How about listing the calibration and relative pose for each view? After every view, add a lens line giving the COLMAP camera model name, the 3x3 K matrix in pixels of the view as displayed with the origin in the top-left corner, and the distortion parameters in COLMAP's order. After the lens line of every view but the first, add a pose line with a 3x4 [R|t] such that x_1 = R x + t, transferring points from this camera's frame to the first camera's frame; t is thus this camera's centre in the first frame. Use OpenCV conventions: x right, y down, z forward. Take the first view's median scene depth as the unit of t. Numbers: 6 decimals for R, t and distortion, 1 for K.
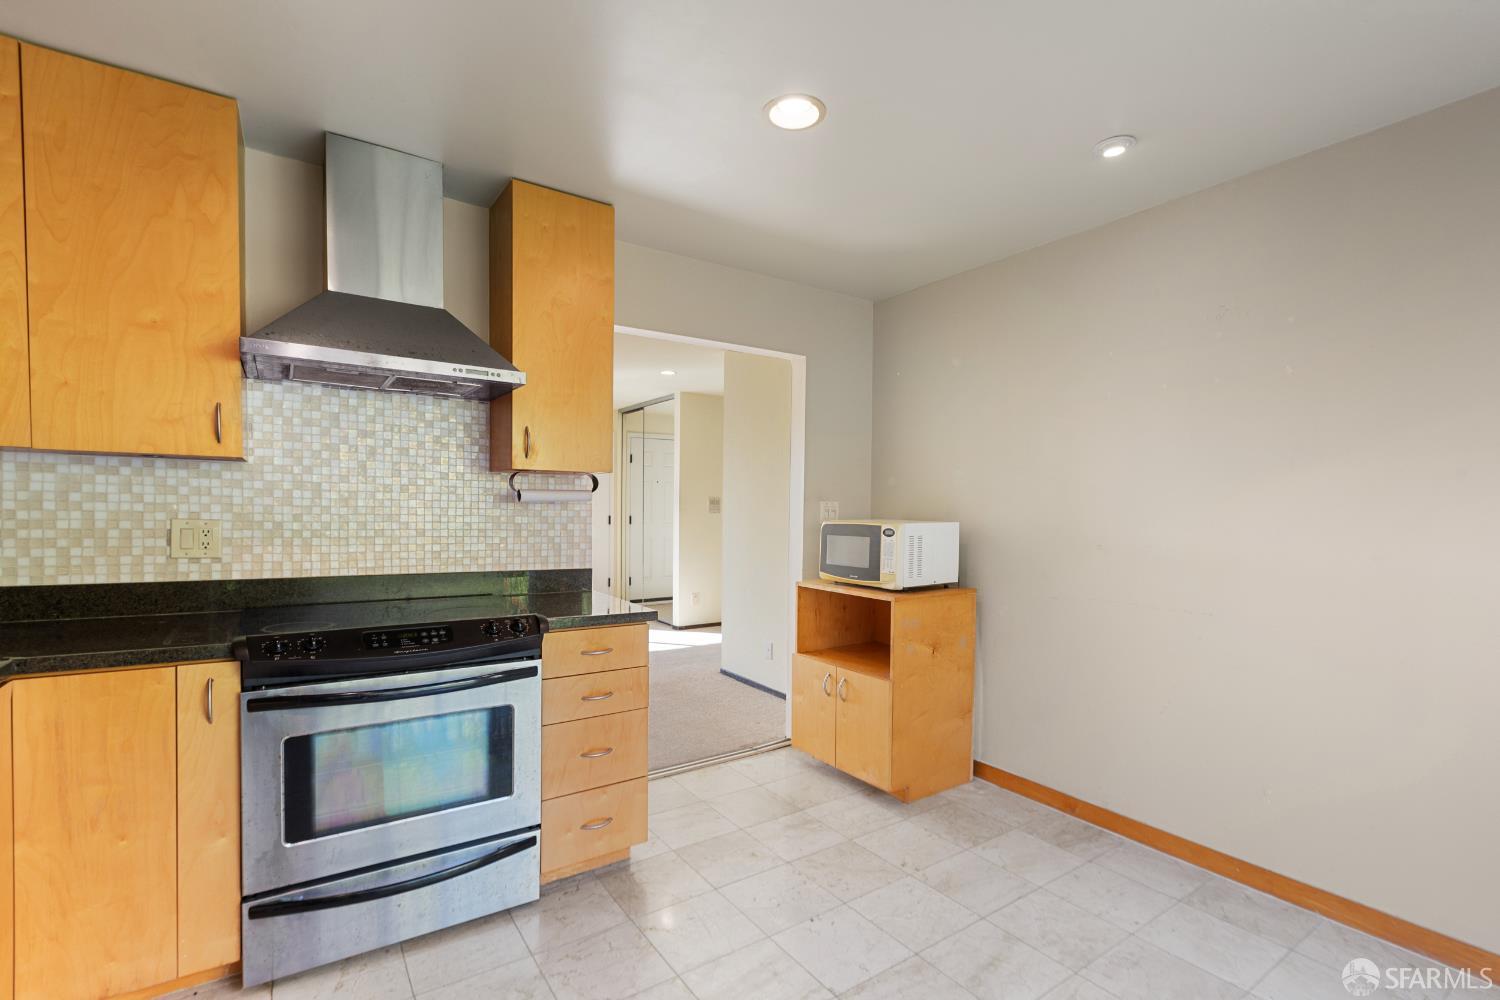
lens RADIAL K [[677.9, 0, 750.6], [0, 677.9, 529.5], [0, 0, 1]] dist [0.000256, -0.000306]
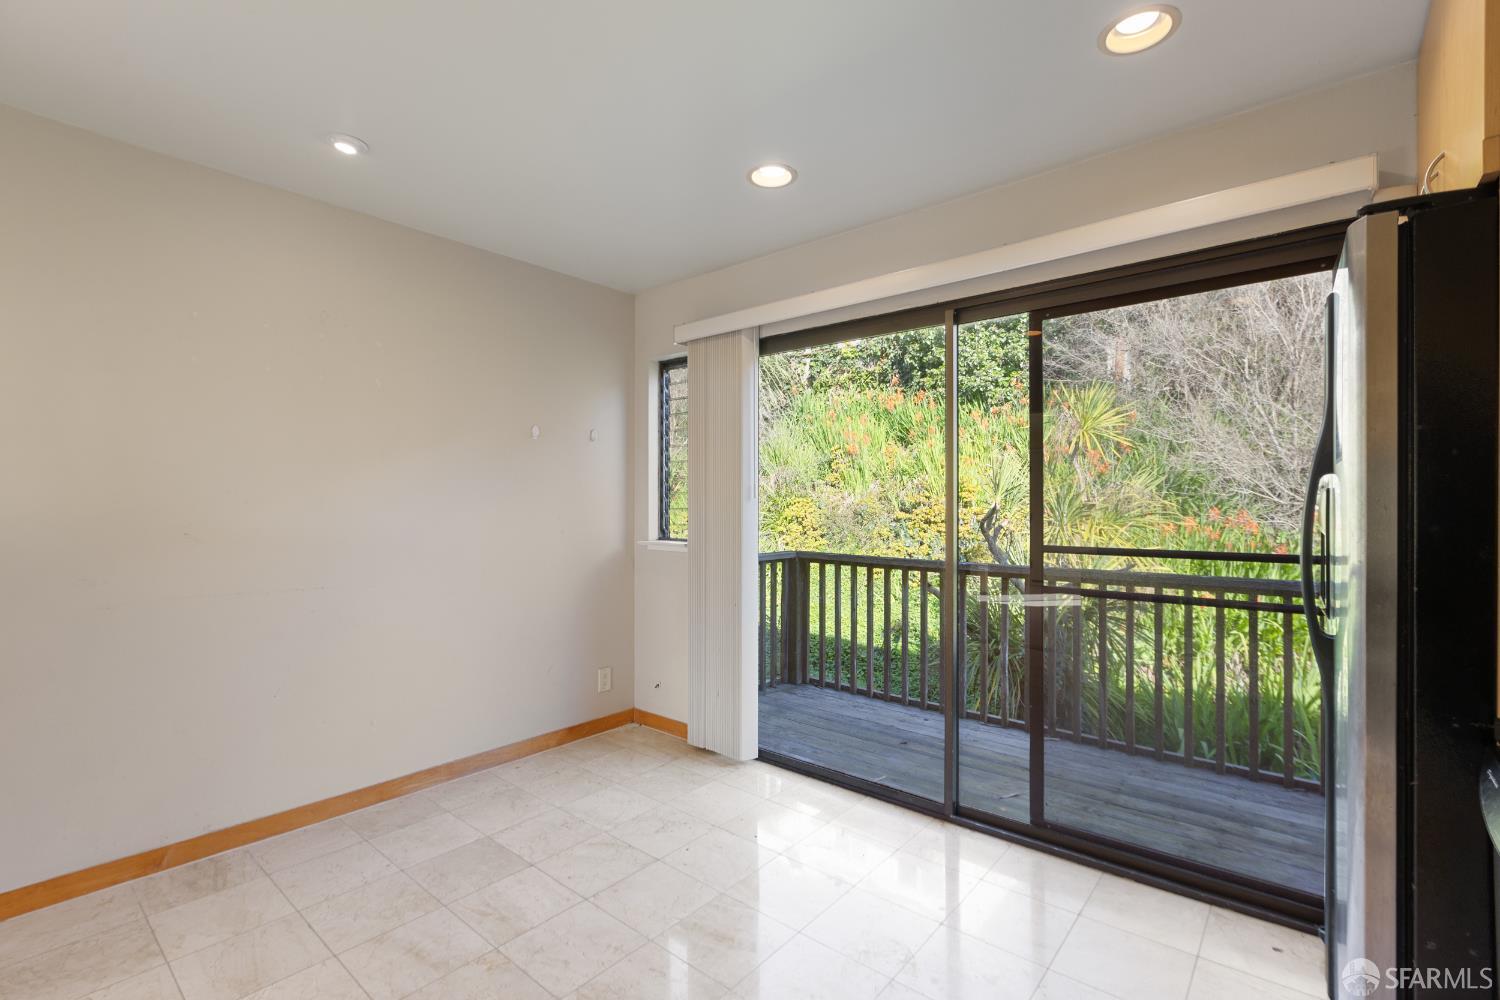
lens RADIAL K [[680.9, 0, 752.1], [0, 680.9, 509.0], [0, 0, 1]] dist [-0.000894, -0.000130]
pose [[-0.261991, -0.019869, 0.964866, -0.477834], [0.023744, 0.999353, 0.027026, -0.012729], [-0.964778, 0.029991, -0.261350, 0.516780]]
